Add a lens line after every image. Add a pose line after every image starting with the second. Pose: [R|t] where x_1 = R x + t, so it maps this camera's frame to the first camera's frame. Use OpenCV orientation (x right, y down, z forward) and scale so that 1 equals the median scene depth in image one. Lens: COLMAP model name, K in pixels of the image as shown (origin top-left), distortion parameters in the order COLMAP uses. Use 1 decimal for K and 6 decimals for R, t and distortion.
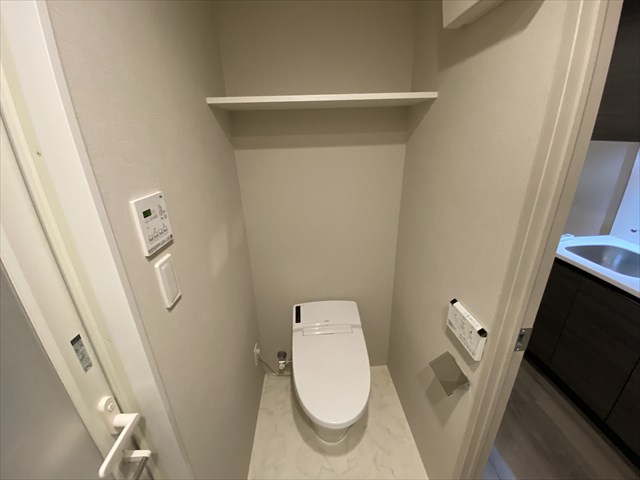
lens RADIAL K [[258.5, 0, 319.3], [0, 258.5, 237.1], [0, 0, 1]] dist [0.029082, -0.025080]
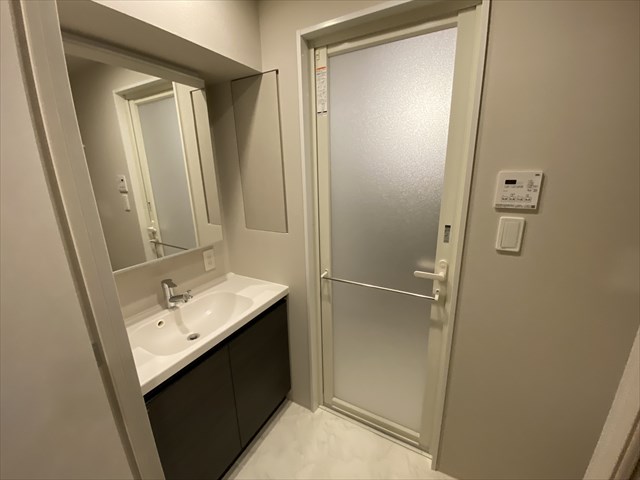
lens RADIAL K [[258.5, 0, 319.3], [0, 258.5, 237.1], [0, 0, 1]] dist [0.029082, -0.025080]
pose [[-0.525535, 0.265042, -0.808434, 1.201144], [-0.253220, 0.858442, 0.446046, -0.202260], [0.812215, 0.439124, -0.384027, 0.778127]]
